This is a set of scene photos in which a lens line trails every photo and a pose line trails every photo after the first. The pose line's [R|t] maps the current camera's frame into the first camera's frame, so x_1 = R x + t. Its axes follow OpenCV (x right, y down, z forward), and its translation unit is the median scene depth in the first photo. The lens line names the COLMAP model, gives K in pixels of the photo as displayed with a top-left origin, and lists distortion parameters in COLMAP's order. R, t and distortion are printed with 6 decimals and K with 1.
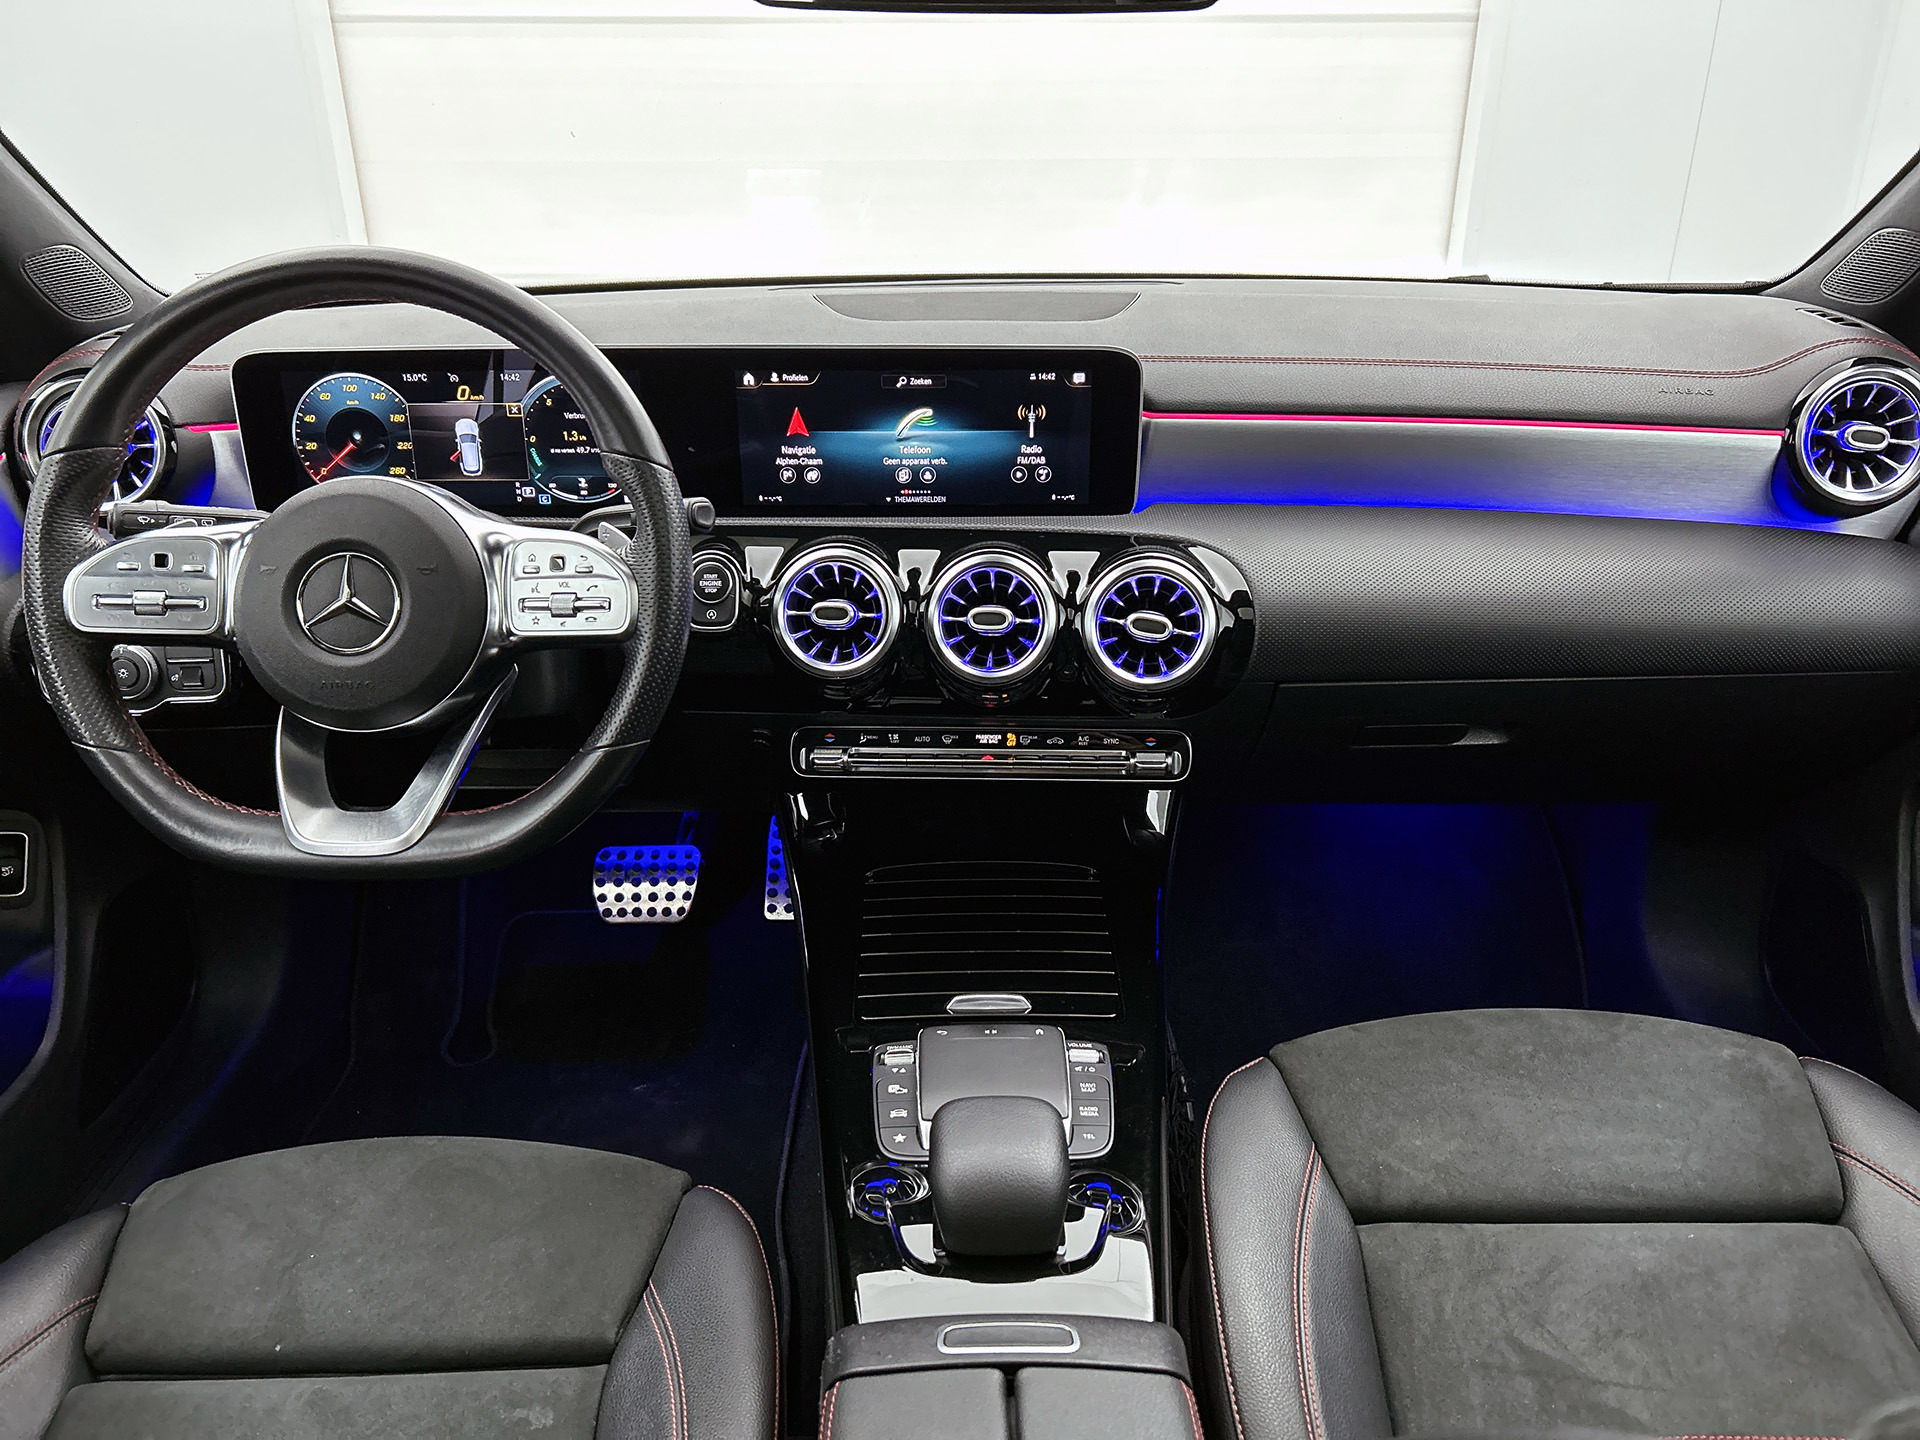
lens RADIAL K [[1465.3, 0, 991.7], [0, 1465.3, 715.2], [0, 0, 1]] dist [0.044360, -0.052920]
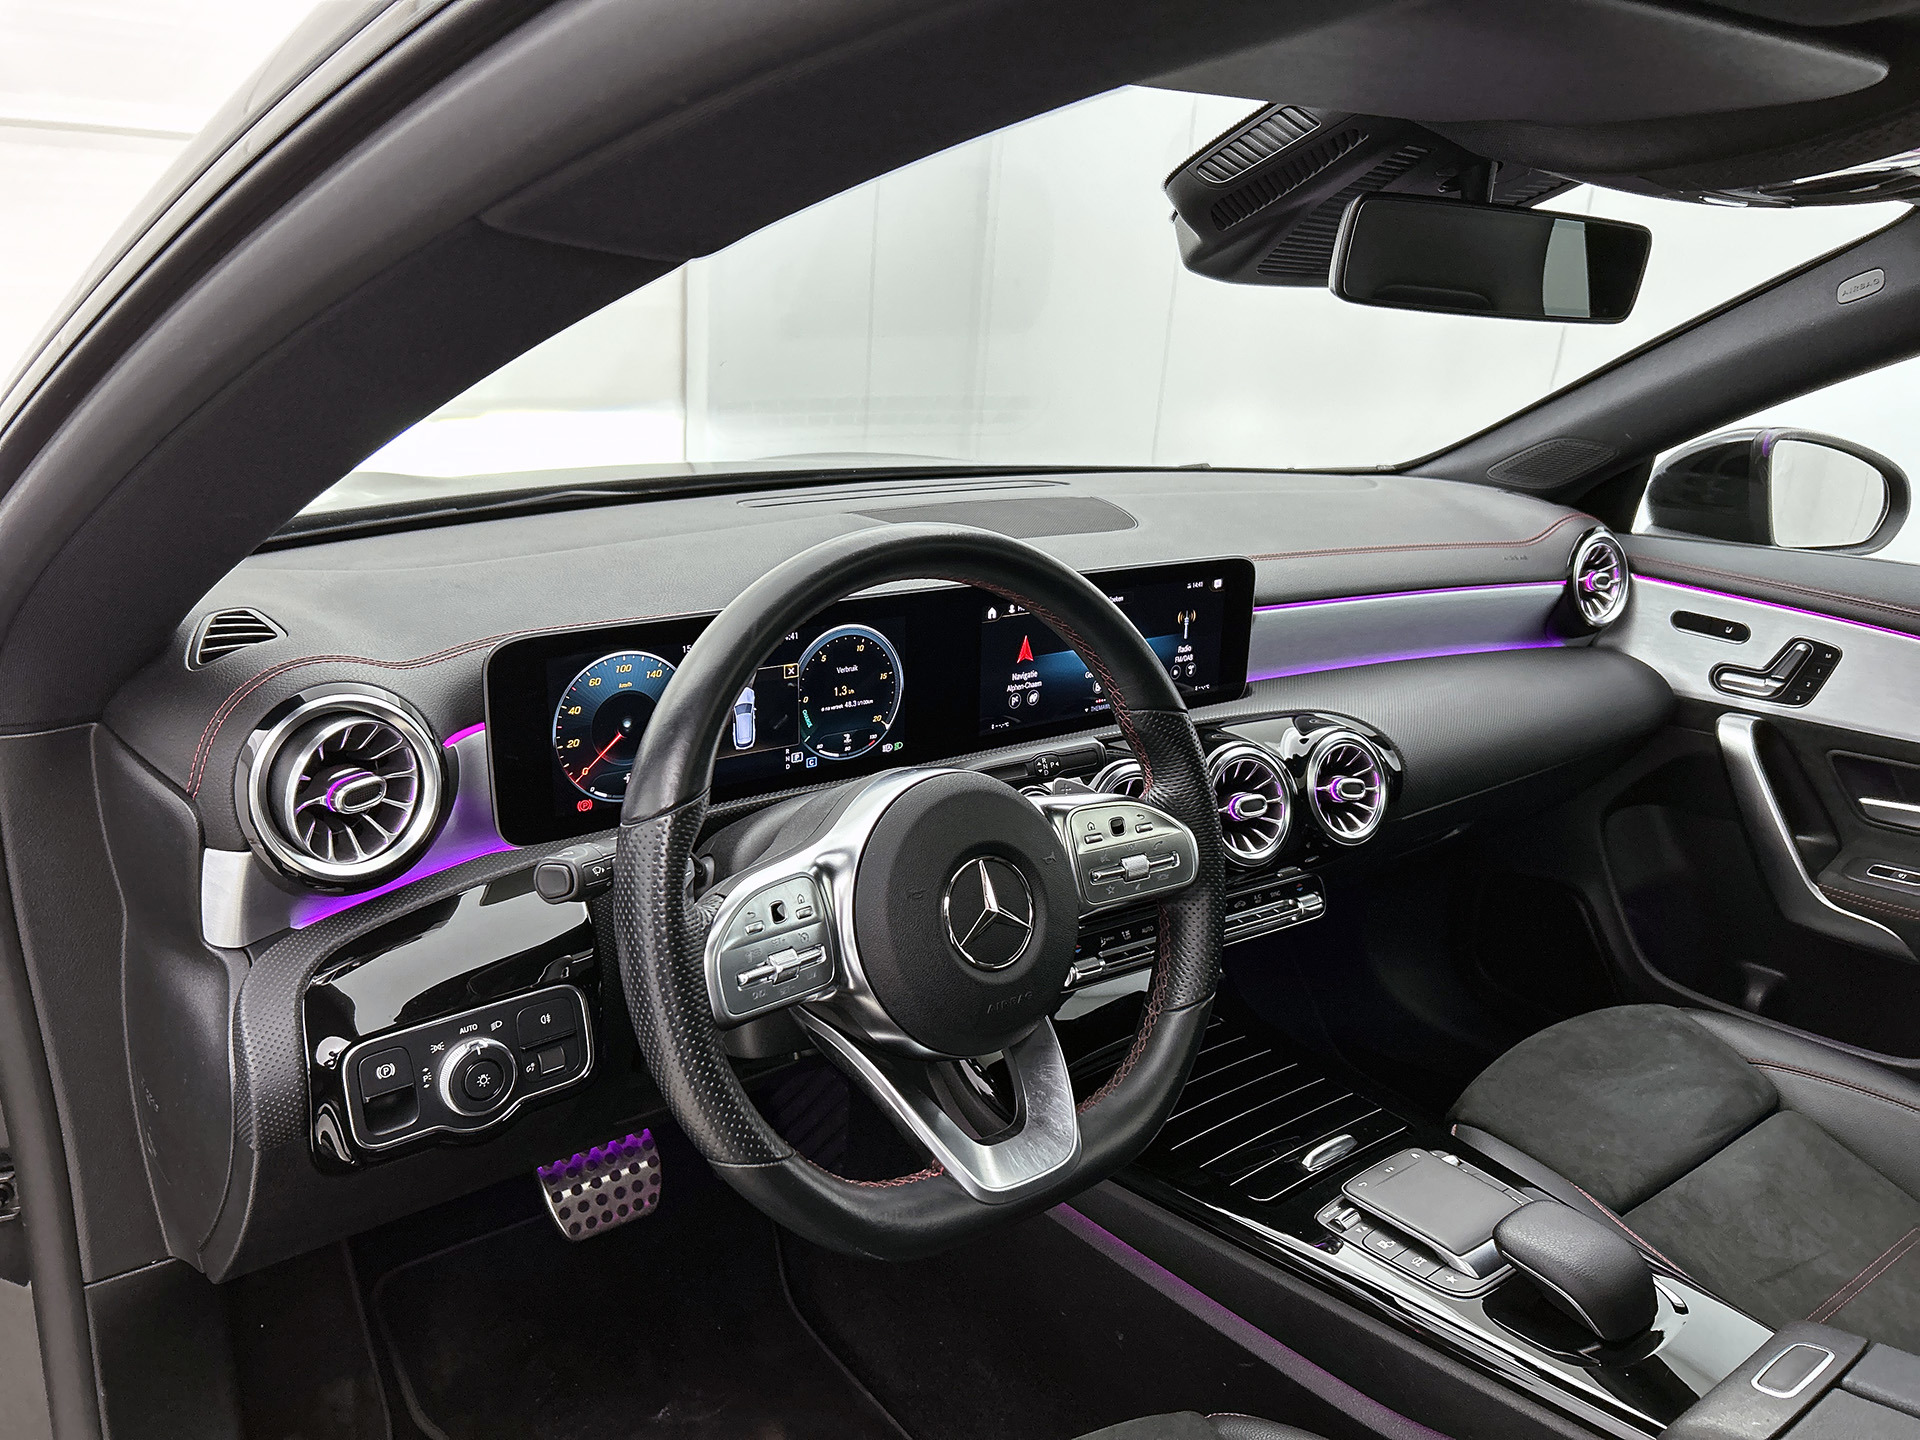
lens RADIAL K [[1465.3, 0, 951.9], [0, 1465.3, 720.9], [0, 0, 1]] dist [0.044360, -0.052920]
pose [[0.790243, -0.139099, 0.596798, -0.784940], [0.180724, 0.983482, -0.010078, -0.149332], [-0.585538, 0.115820, 0.802328, 0.221407]]
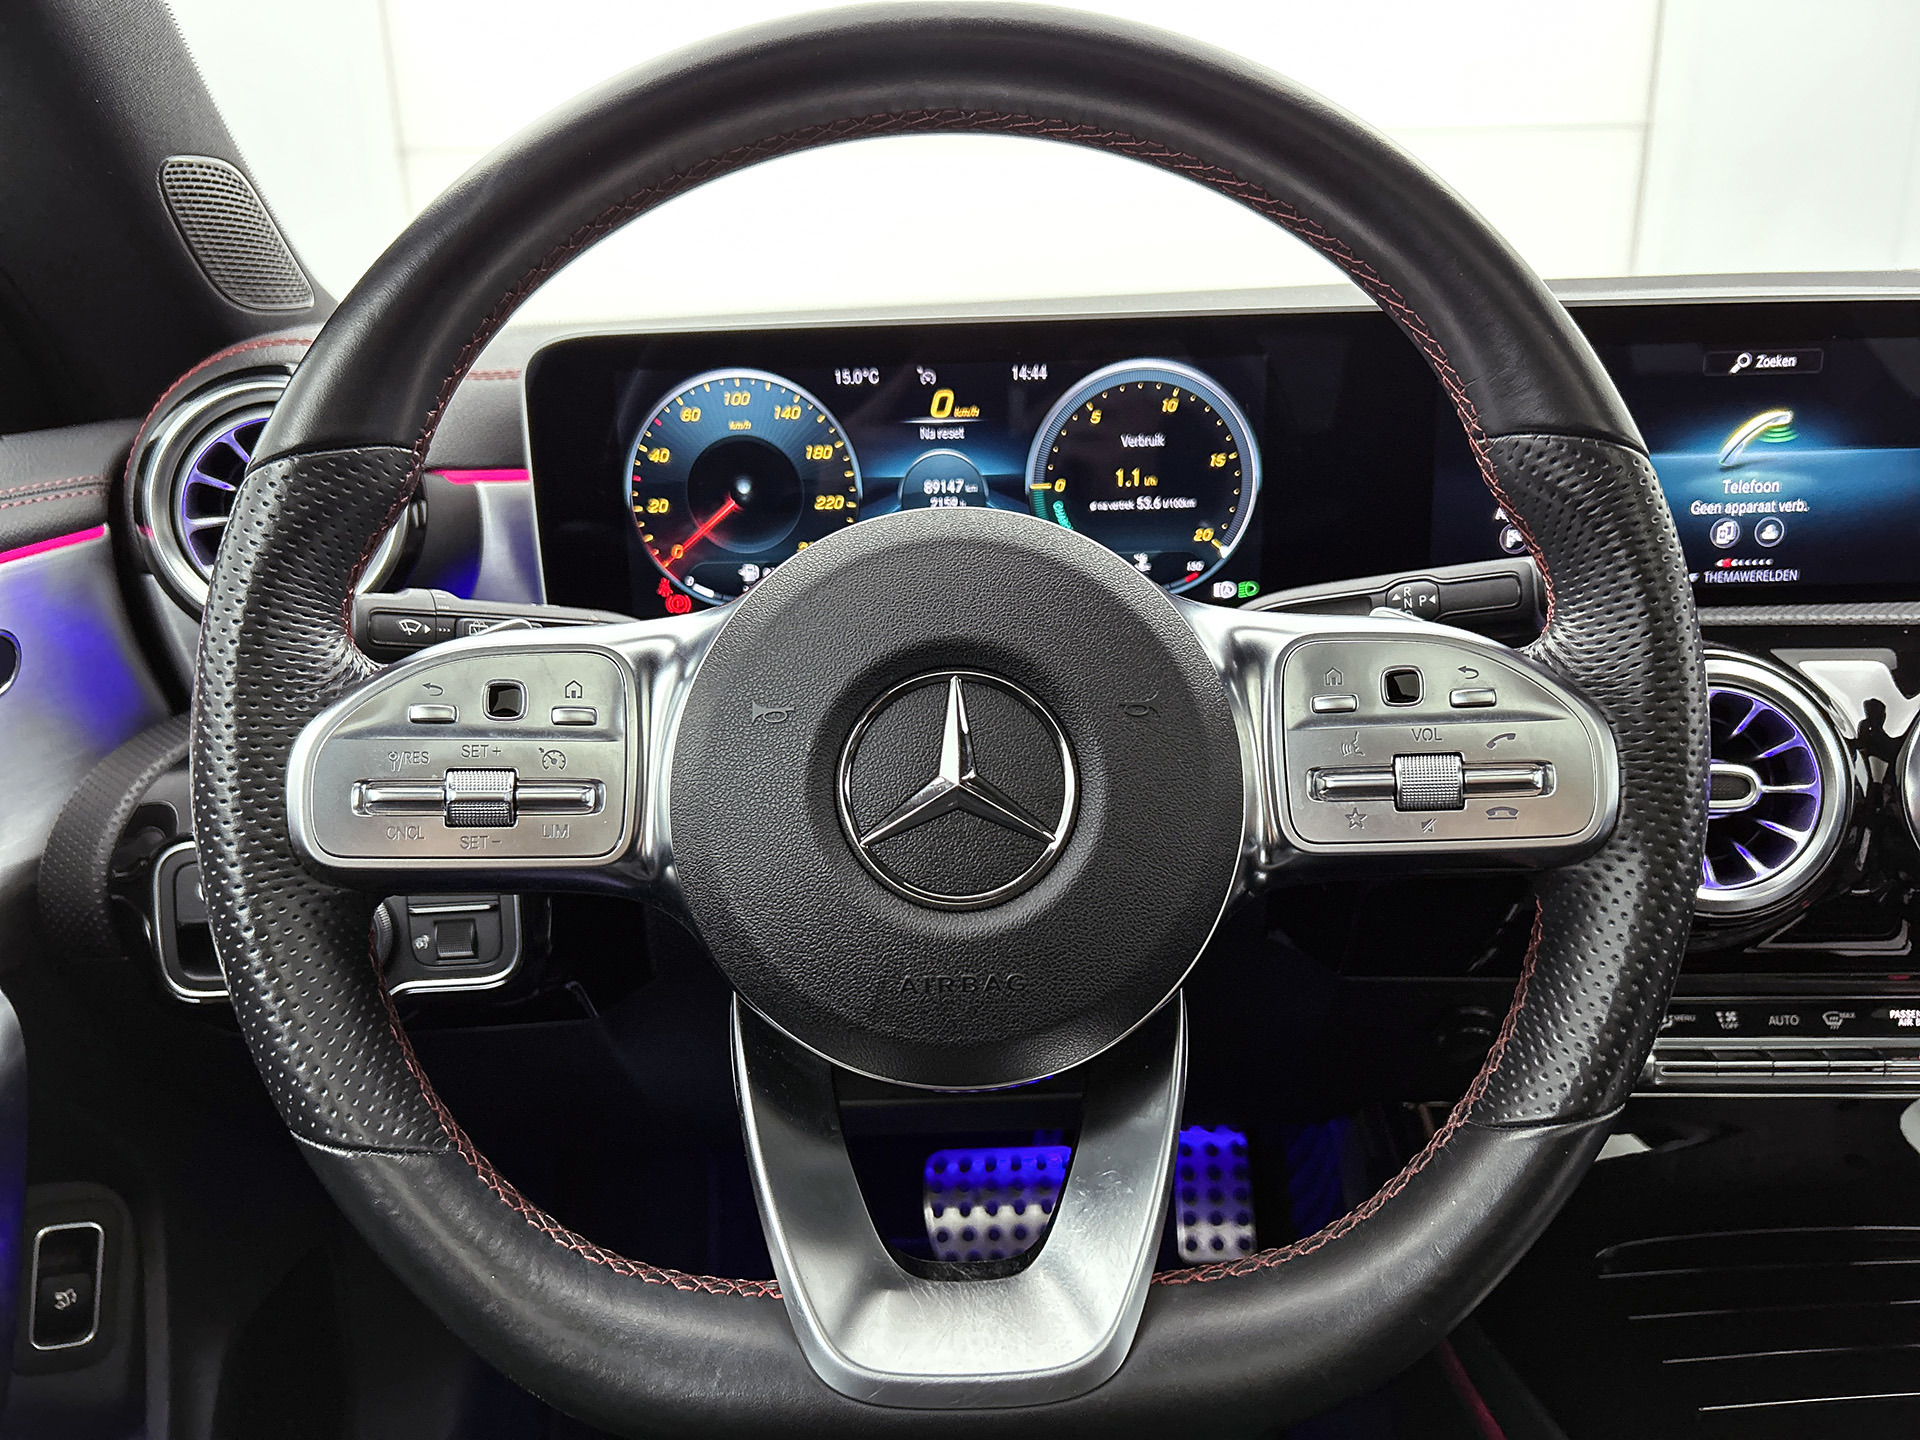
lens RADIAL K [[1465.3, 0, 972.7], [0, 1465.3, 724.7], [0, 0, 1]] dist [0.044360, -0.052920]
pose [[0.999779, -0.021032, 0.000094, -0.346850], [0.020913, 0.993631, -0.110724, -0.037784], [0.002235, 0.110702, 0.993851, 0.463867]]
